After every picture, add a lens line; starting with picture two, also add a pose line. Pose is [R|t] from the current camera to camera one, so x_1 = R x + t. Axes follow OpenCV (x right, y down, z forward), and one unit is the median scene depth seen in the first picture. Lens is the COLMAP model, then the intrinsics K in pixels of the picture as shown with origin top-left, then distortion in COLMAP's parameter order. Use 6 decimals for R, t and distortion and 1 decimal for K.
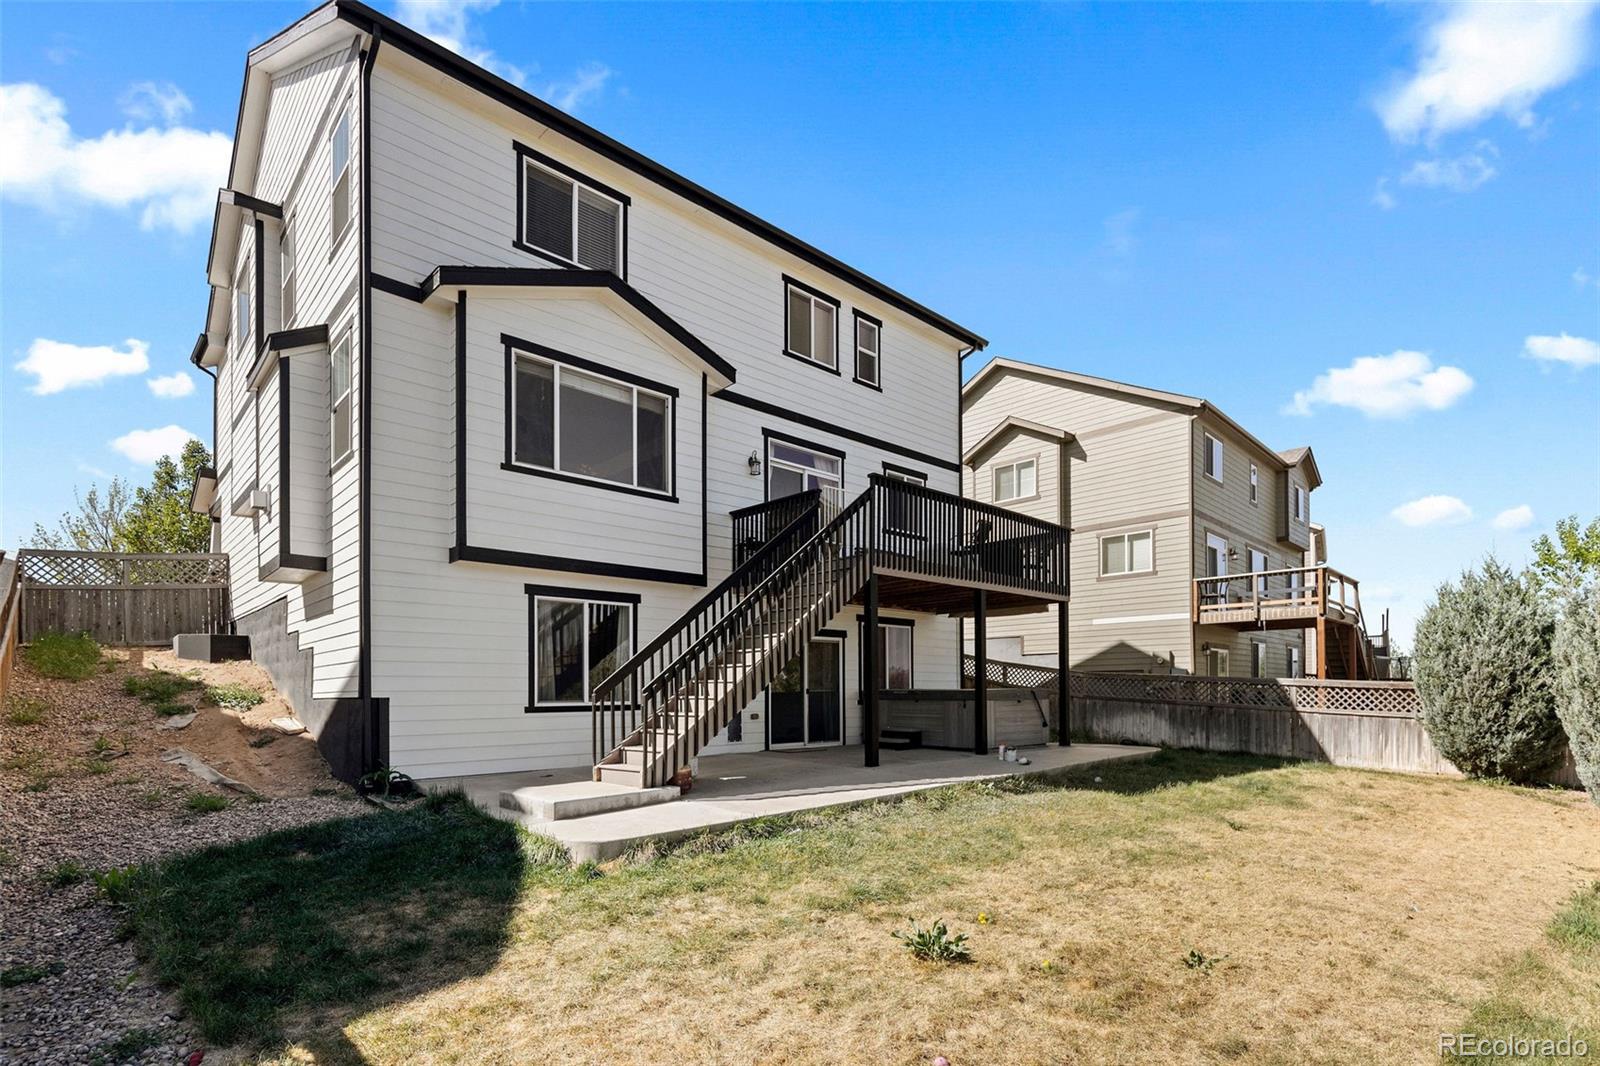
lens RADIAL K [[745.4, 0, 805.5], [0, 745.4, 723.0], [0, 0, 1]] dist [0.001901, -0.000141]
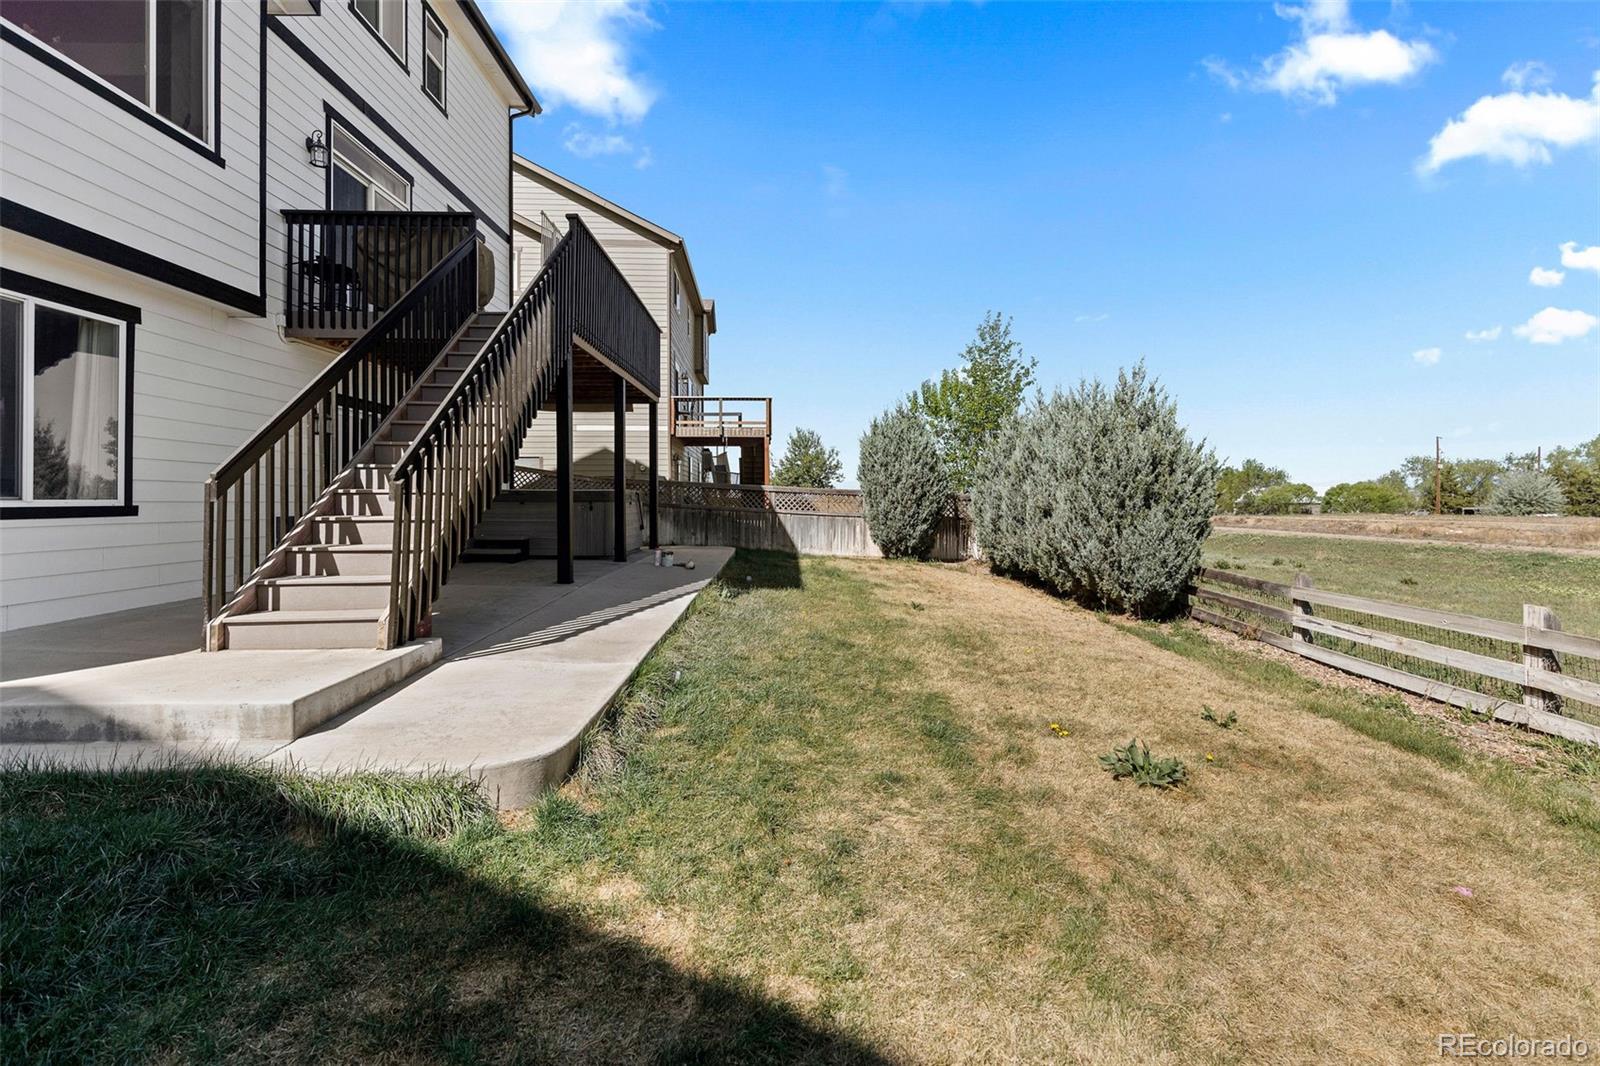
lens RADIAL K [[717.0, 0, 796.8], [0, 717.0, 512.8], [0, 0, 1]] dist [0.005004, 0.000004]
pose [[0.684315, -0.010013, 0.729118, -0.219694], [0.027892, 0.999533, -0.012451, 0.000361], [-0.728653, 0.028857, 0.684275, 0.220409]]
